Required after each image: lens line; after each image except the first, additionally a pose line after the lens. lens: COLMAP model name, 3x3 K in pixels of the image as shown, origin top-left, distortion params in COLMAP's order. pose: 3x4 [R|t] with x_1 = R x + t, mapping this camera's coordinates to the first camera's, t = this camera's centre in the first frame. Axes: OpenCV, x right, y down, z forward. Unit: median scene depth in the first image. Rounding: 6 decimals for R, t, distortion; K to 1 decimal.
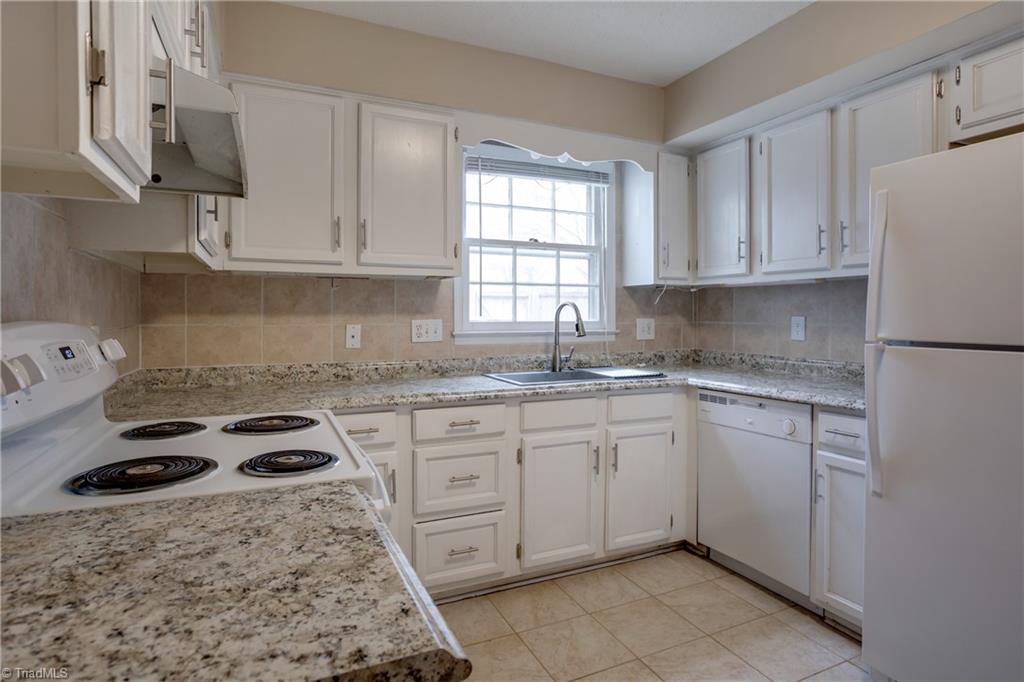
lens RADIAL K [[570.8, 0, 516.0], [0, 570.8, 316.9], [0, 0, 1]] dist [-0.037170, 0.023646]
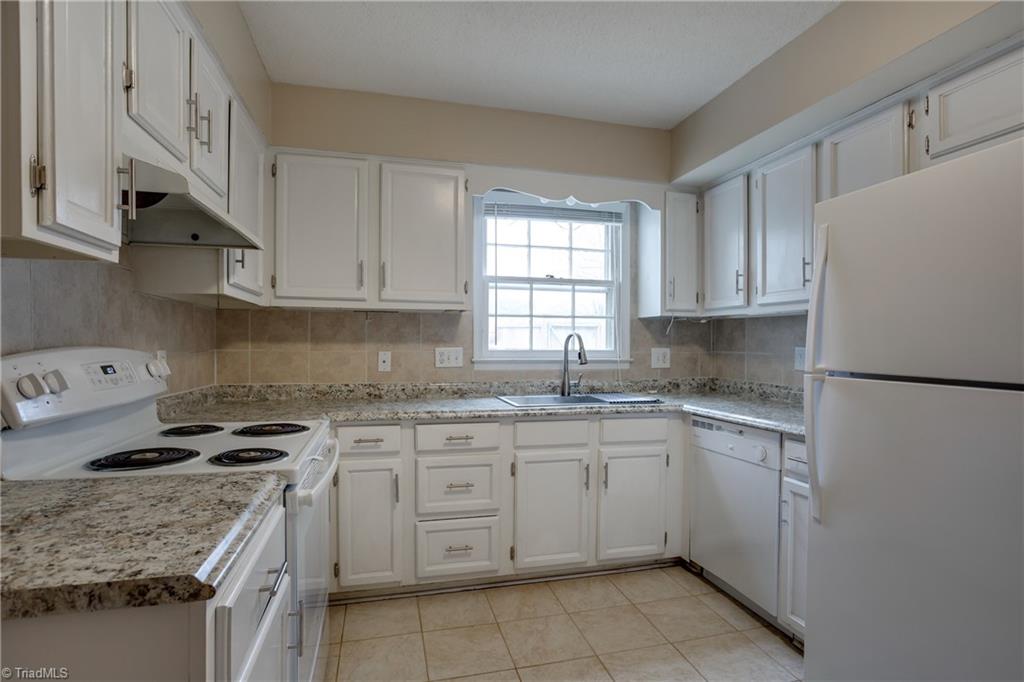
lens RADIAL K [[532.8, 0, 509.3], [0, 532.8, 348.1], [0, 0, 1]] dist [-0.040844, 0.021243]
pose [[0.982224, 0.007884, -0.187549, 0.183562], [-0.006876, 0.999958, 0.006023, -0.001560], [0.187589, -0.004627, 0.982237, -0.032719]]
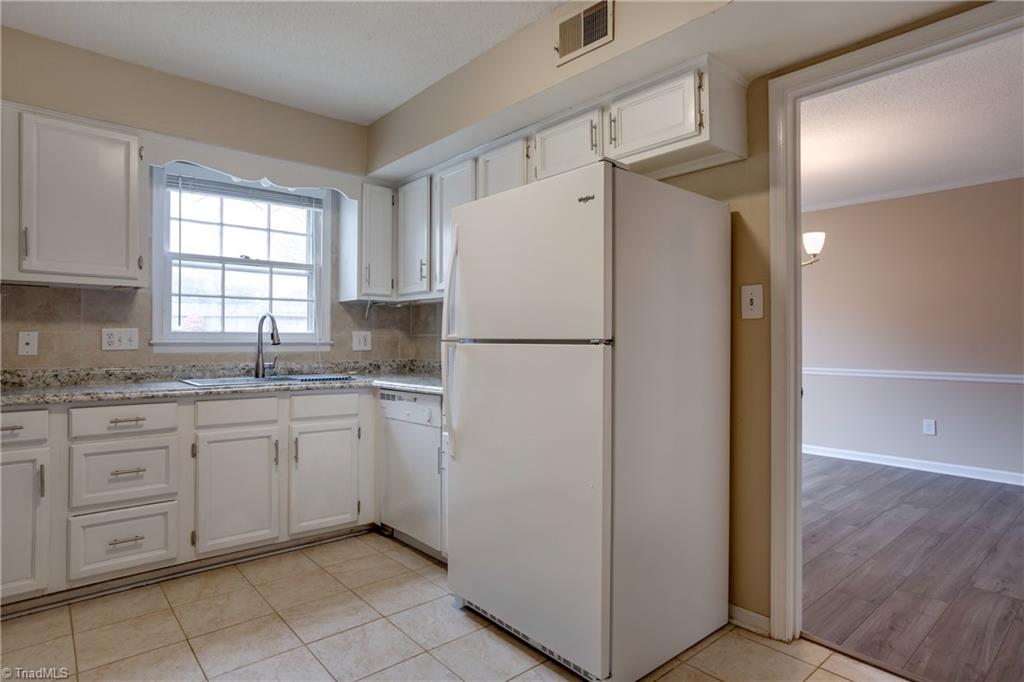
lens RADIAL K [[570.8, 0, 518.5], [0, 570.8, 335.5], [0, 0, 1]] dist [-0.037170, 0.023646]
pose [[0.960782, 0.005591, 0.277247, 0.287541], [-0.002032, 0.999912, -0.013121, 0.033823], [-0.277296, 0.012043, 0.960709, -0.210405]]
